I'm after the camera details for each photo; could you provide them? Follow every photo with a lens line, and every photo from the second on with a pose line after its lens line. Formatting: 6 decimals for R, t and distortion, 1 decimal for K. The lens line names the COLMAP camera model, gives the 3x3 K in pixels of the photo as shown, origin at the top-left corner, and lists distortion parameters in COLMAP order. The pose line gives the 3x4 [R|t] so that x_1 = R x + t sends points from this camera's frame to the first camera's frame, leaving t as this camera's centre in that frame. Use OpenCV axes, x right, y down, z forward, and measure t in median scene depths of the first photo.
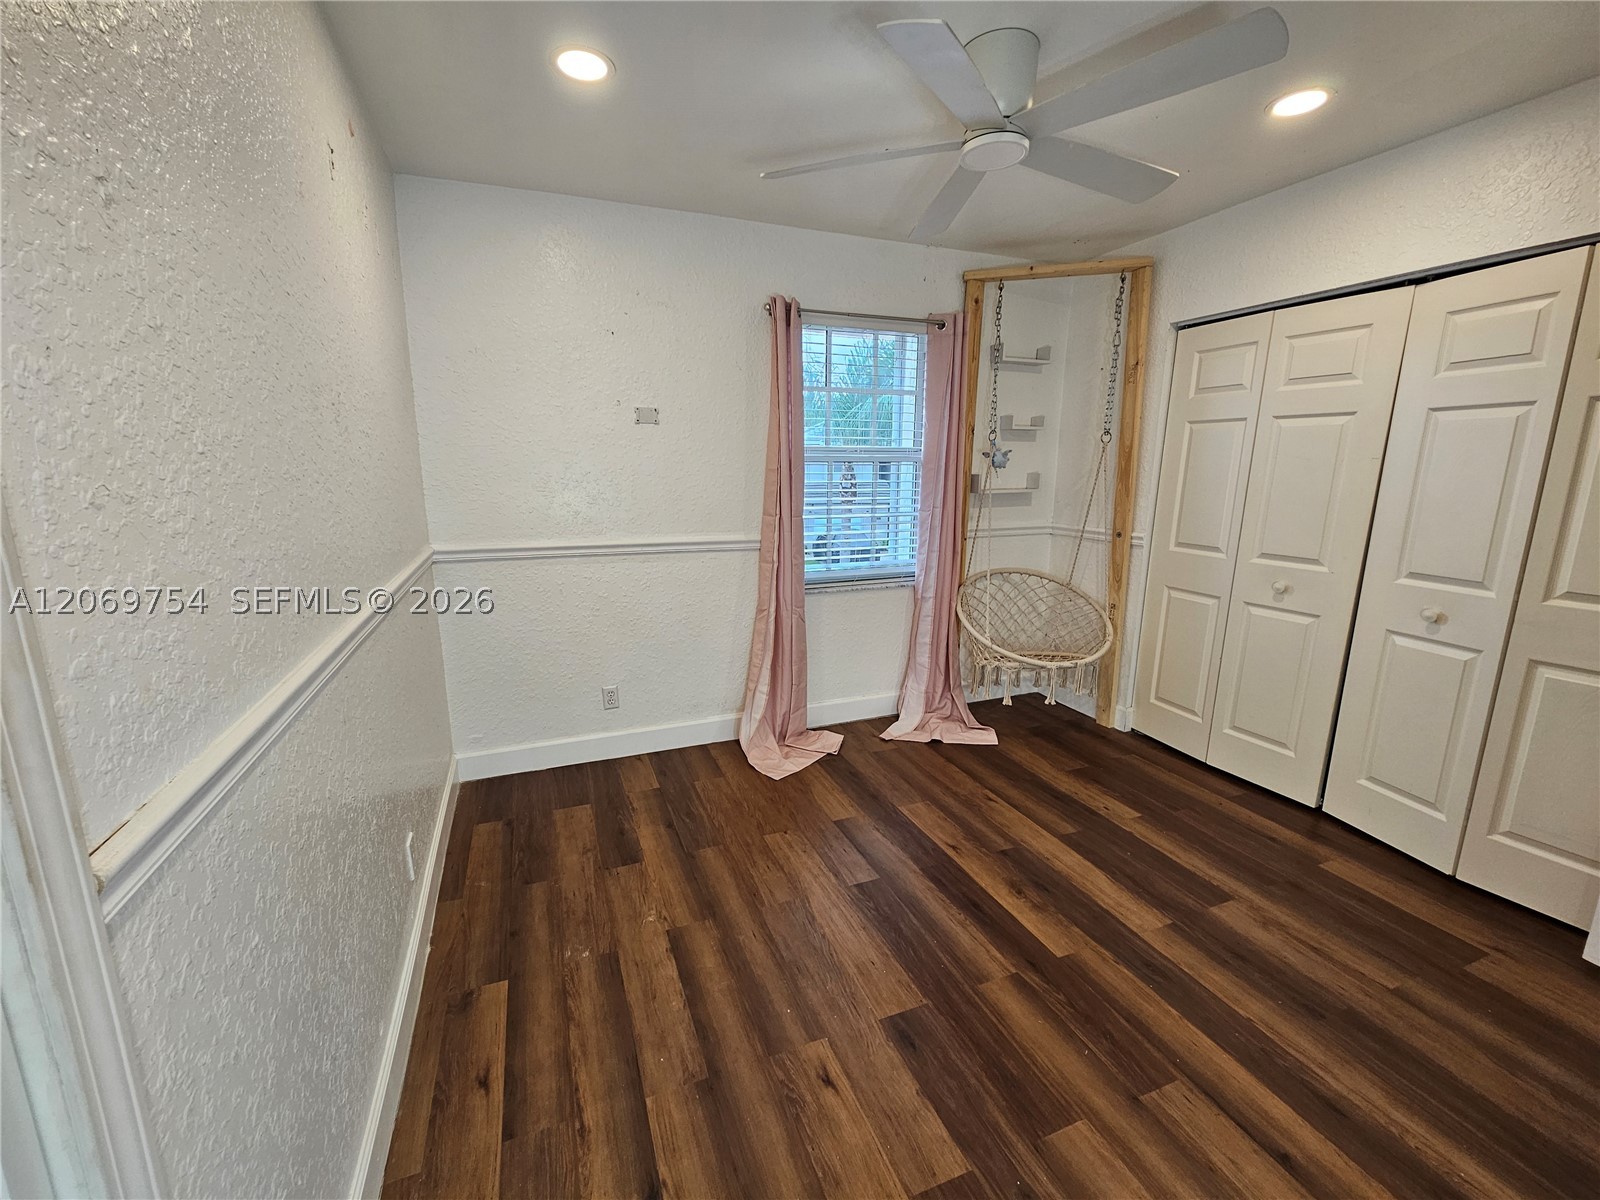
lens RADIAL K [[653.5, 0, 787.4], [0, 653.5, 614.3], [0, 0, 1]] dist [0.001522, -0.001182]
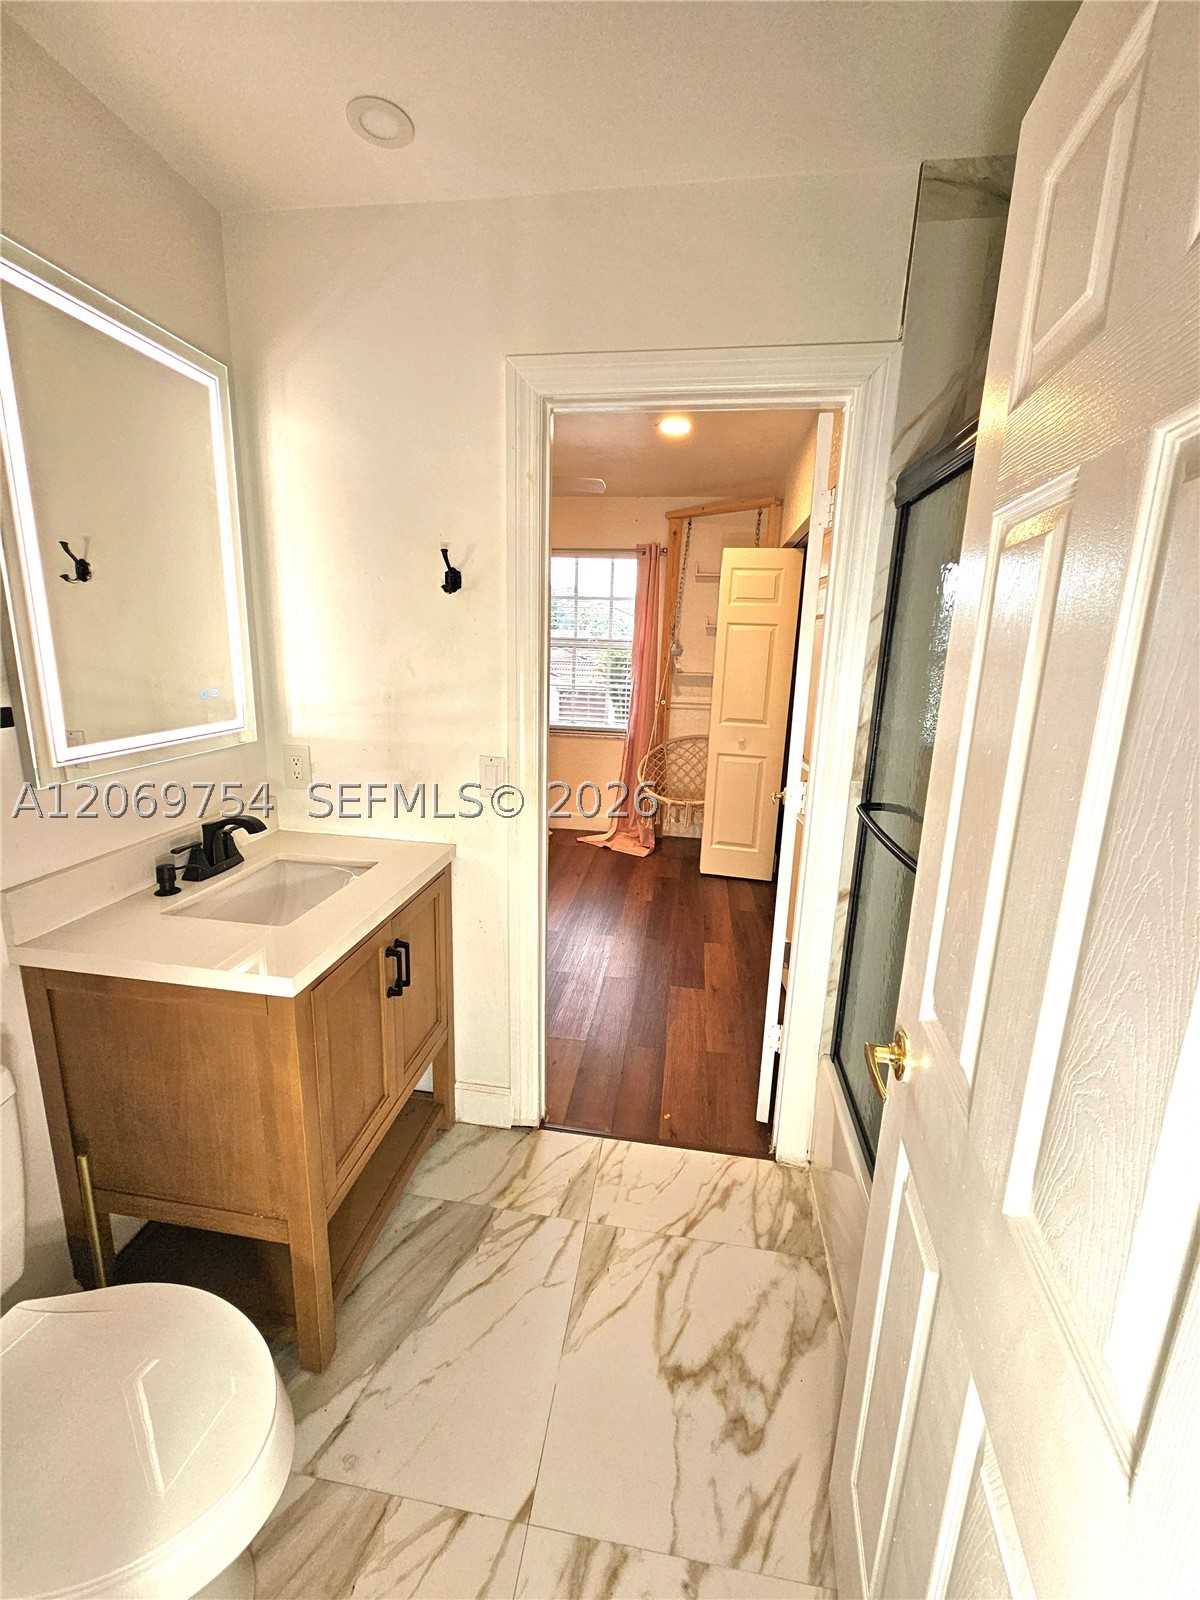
lens RADIAL K [[653.5, 0, 608.1], [0, 653.5, 813.7], [0, 0, 1]] dist [0.001522, -0.001182]
pose [[0.868719, 0.157575, -0.469571, 1.088236], [-0.152757, 0.987067, 0.048627, 0.064645], [0.471161, 0.029487, 0.881554, -0.302954]]
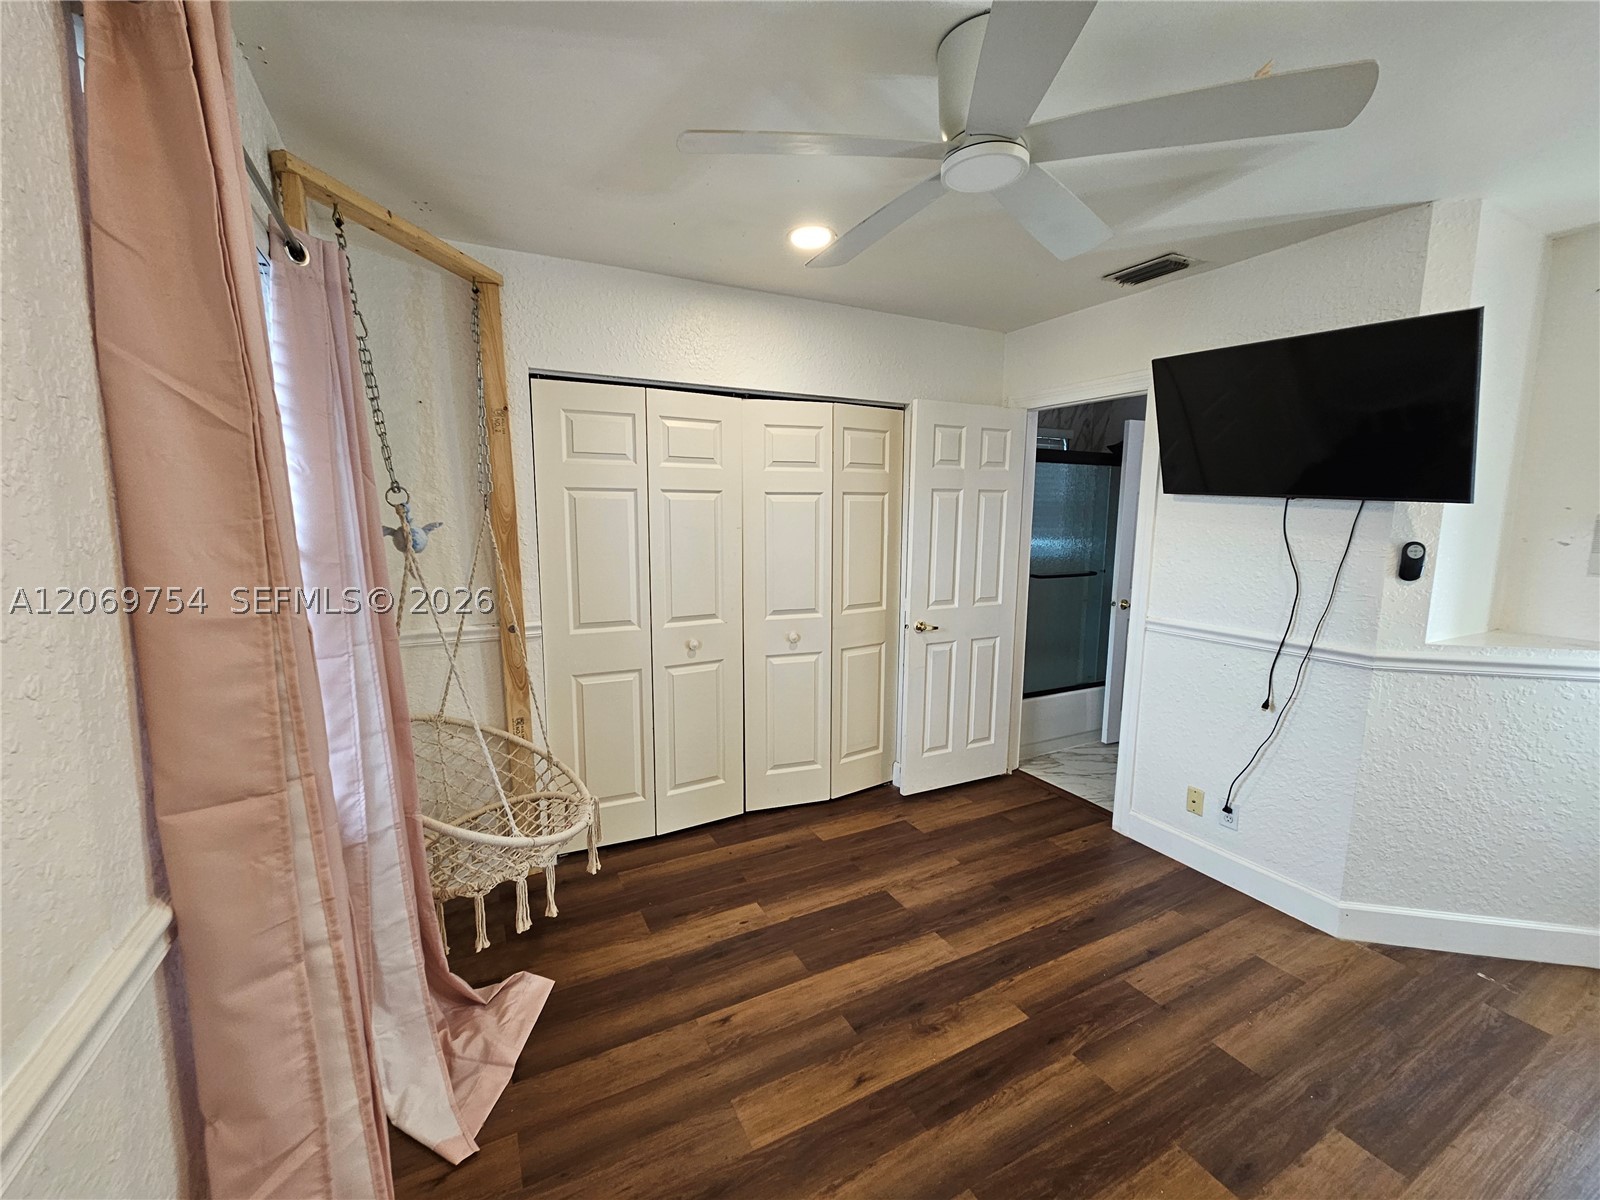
lens RADIAL K [[653.5, 0, 790.6], [0, 653.5, 606.8], [0, 0, 1]] dist [0.001522, -0.001182]
pose [[-0.102827, -0.147341, 0.983726, -0.327103], [0.221877, 0.960654, 0.167078, -0.248340], [-0.969638, 0.235446, -0.066090, 0.903158]]
